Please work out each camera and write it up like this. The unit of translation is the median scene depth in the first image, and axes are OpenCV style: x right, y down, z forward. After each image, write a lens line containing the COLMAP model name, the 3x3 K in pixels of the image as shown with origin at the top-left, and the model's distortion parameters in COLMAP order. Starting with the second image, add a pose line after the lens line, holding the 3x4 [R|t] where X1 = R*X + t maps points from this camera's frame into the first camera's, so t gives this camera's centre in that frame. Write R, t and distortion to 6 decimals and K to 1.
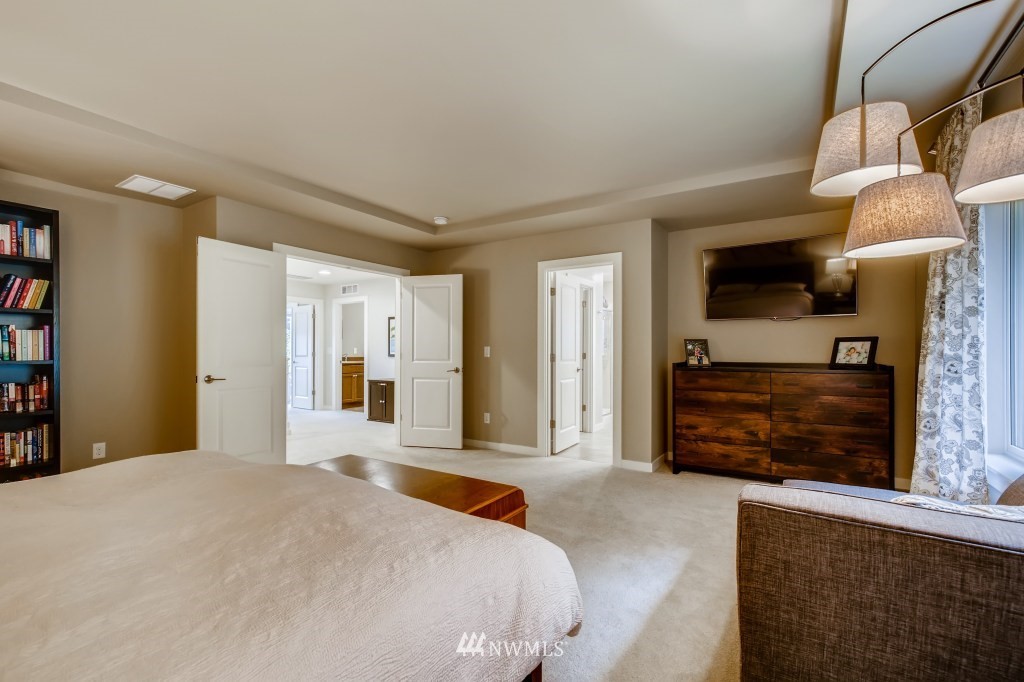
lens RADIAL K [[462.5, 0, 510.3], [0, 462.5, 344.9], [0, 0, 1]] dist [-0.001875, -0.000221]
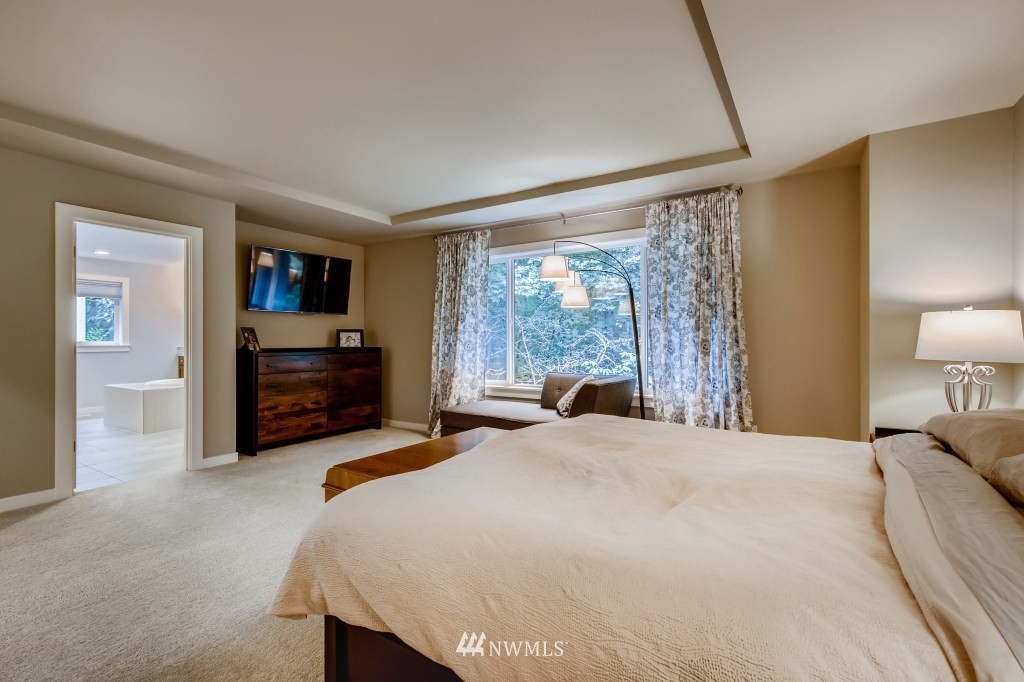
lens RADIAL K [[468.0, 0, 511.0], [0, 468.0, 338.3], [0, 0, 1]] dist [0.000964, 0.000790]
pose [[-0.001923, -0.000349, 0.999998, -0.753370], [-0.009870, 0.999951, 0.000330, 0.006261], [-0.999949, -0.009869, -0.001926, 0.452200]]
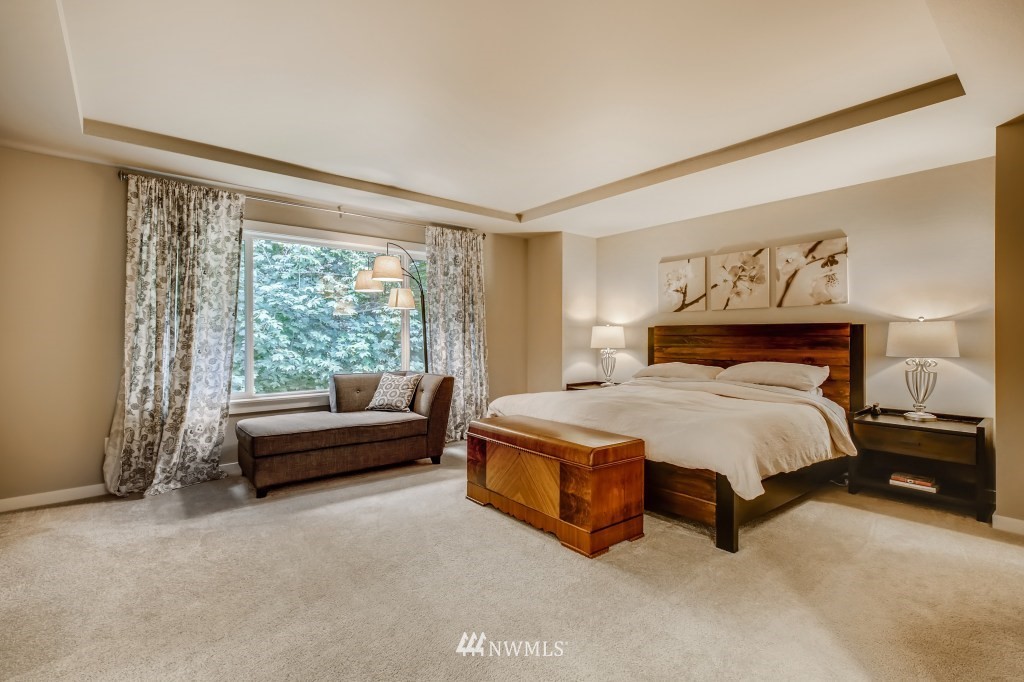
lens RADIAL K [[468.0, 0, 511.0], [0, 468.0, 338.3], [0, 0, 1]] dist [0.000964, 0.000790]
pose [[-0.952264, 0.000301, 0.305276, -0.305194], [-0.003004, 0.999942, -0.010358, 0.016757], [-0.305261, -0.010781, -0.952208, 1.257456]]
